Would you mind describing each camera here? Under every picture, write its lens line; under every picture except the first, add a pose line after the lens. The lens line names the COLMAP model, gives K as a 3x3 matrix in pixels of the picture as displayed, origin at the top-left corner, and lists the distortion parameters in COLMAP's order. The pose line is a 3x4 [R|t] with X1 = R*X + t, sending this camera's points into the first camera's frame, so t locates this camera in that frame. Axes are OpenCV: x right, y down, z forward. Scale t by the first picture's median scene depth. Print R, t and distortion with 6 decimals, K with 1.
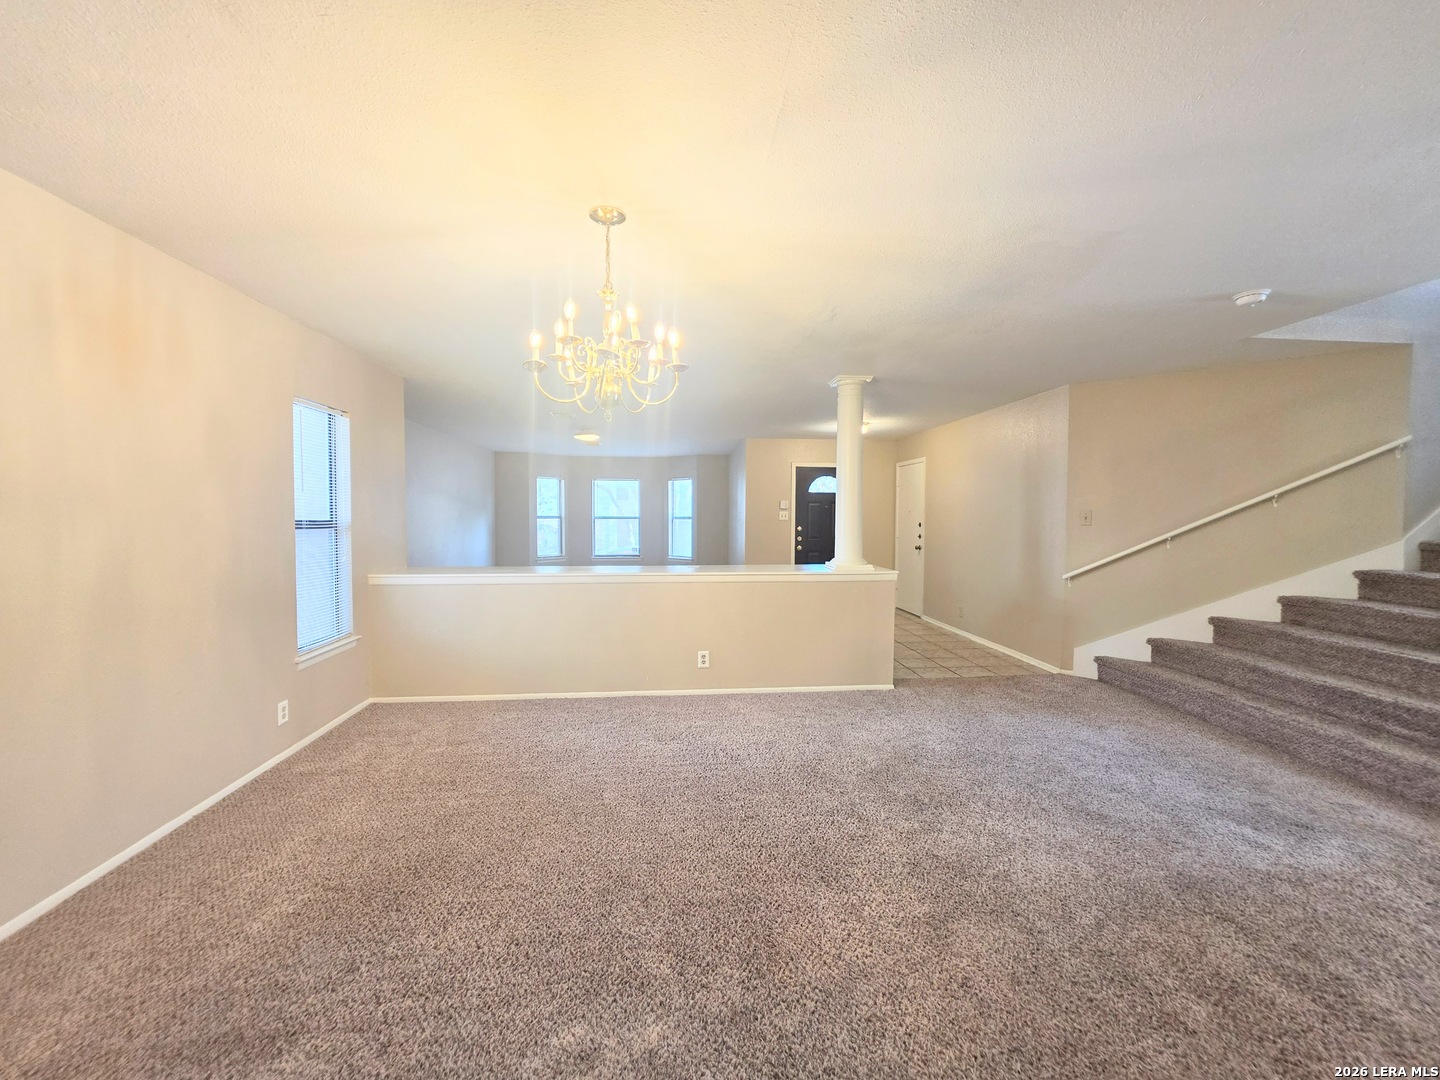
lens RADIAL K [[580.6, 0, 724.6], [0, 580.6, 535.8], [0, 0, 1]] dist [-0.004676, 0.000787]
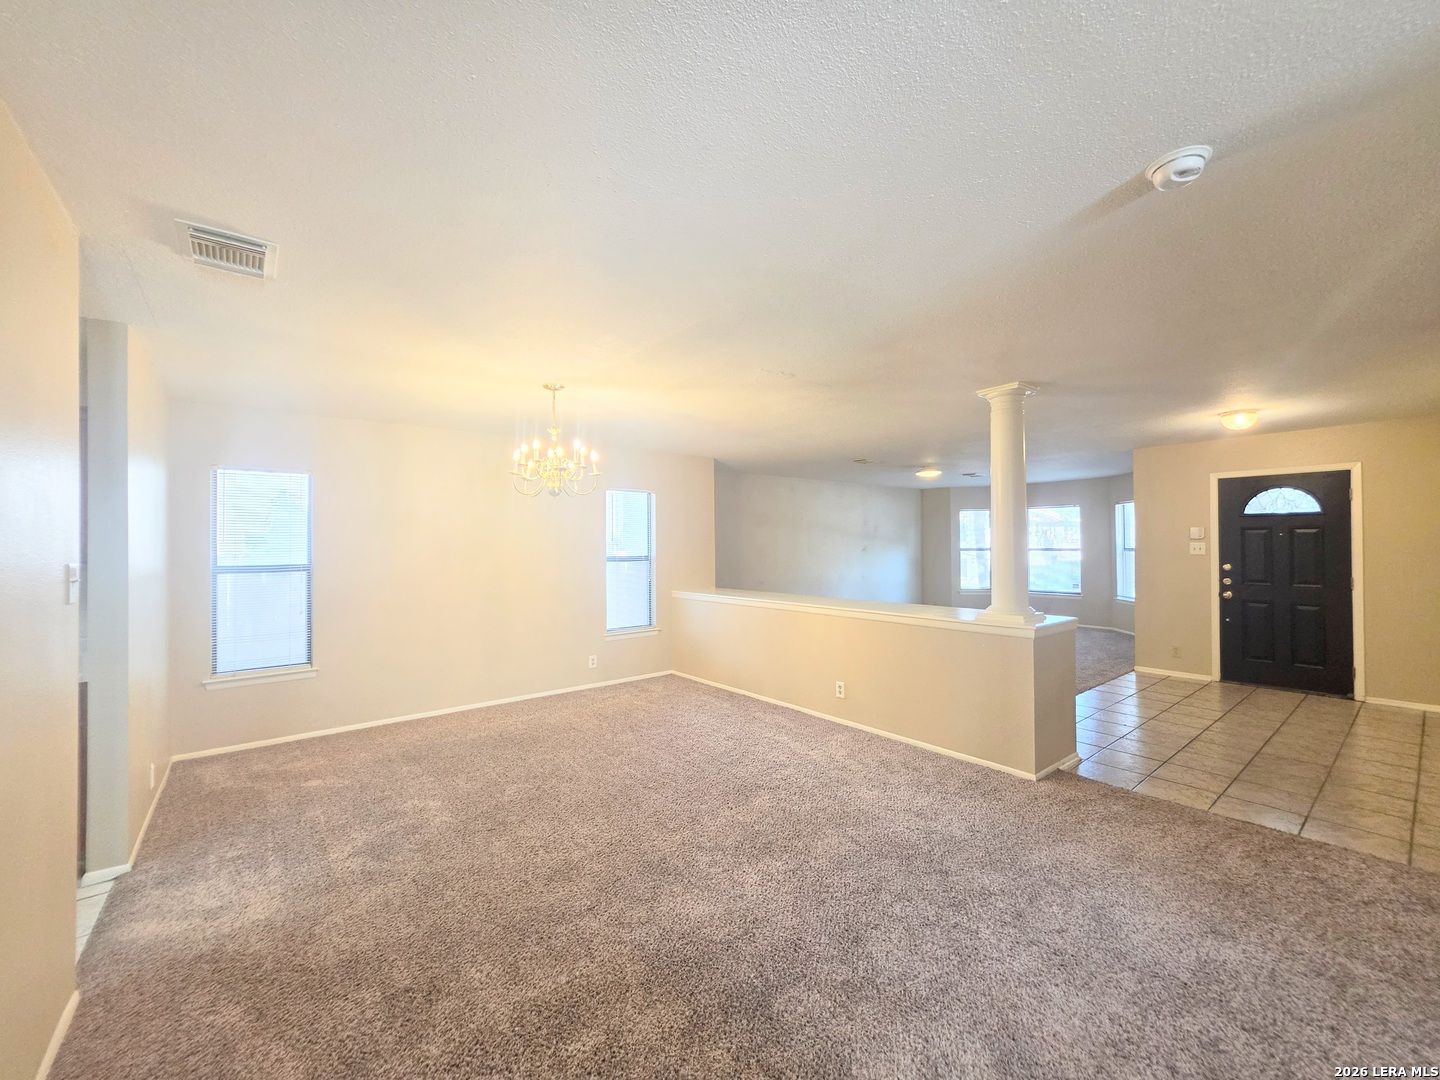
lens RADIAL K [[580.6, 0, 726.4], [0, 580.6, 538.1], [0, 0, 1]] dist [-0.004676, 0.000787]
pose [[0.553325, -0.017118, -0.832789, 0.868407], [-0.019623, 0.999243, -0.033578, -0.027654], [0.832734, 0.034922, 0.552571, 0.277026]]
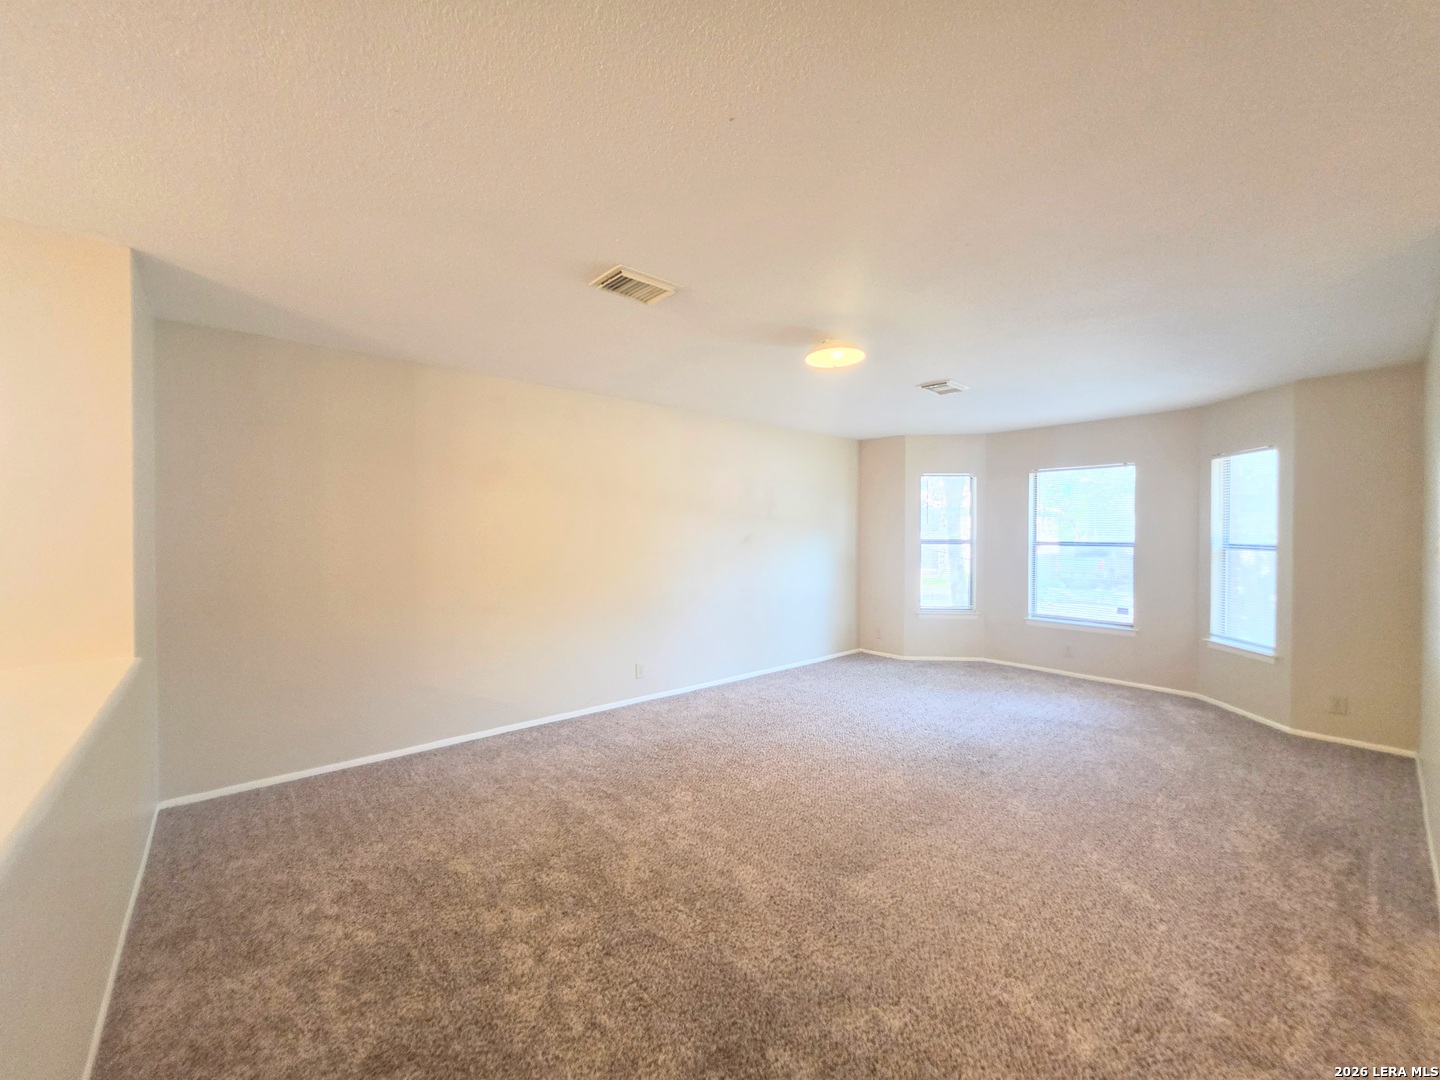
lens RADIAL K [[580.6, 0, 732.1], [0, 580.6, 532.7], [0, 0, 1]] dist [-0.004676, 0.000787]
pose [[0.588953, -0.003574, -0.808160, 0.125294], [-0.029895, 0.999209, -0.026205, -0.057812], [0.807614, 0.039593, 0.588380, 1.443398]]
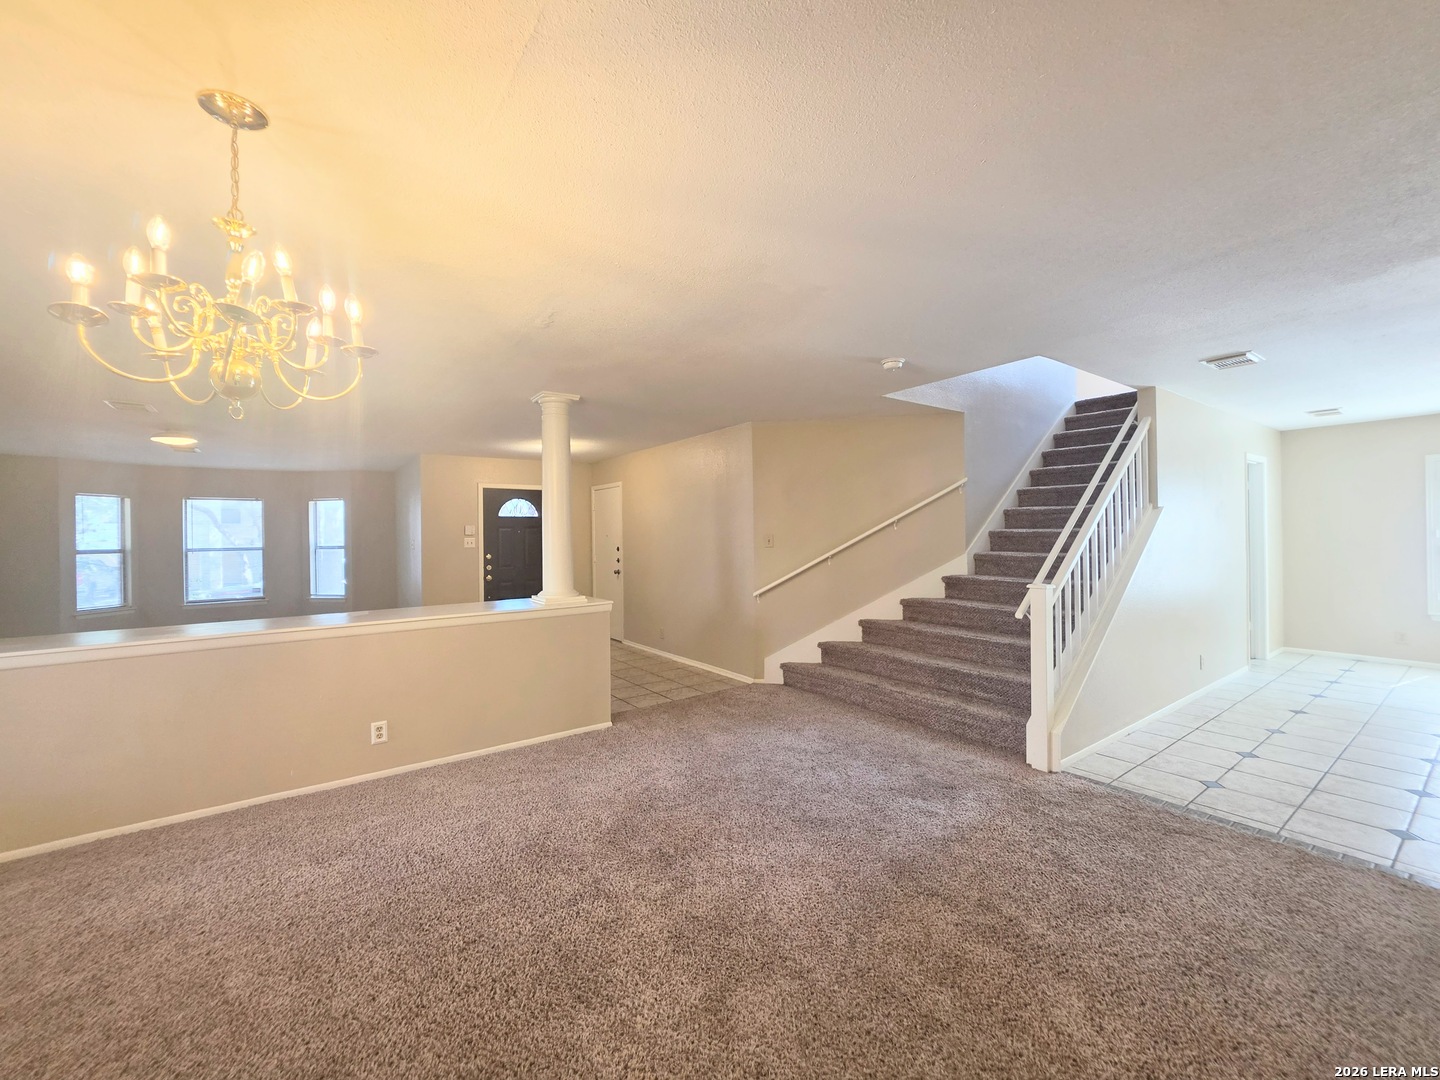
lens RADIAL K [[580.6, 0, 718.6], [0, 580.6, 533.6], [0, 0, 1]] dist [-0.004676, 0.000787]
pose [[0.863916, -0.014876, 0.503416, -0.036198], [0.035594, 0.998868, -0.031567, -0.016213], [-0.502376, 0.045190, 0.863468, 0.100006]]
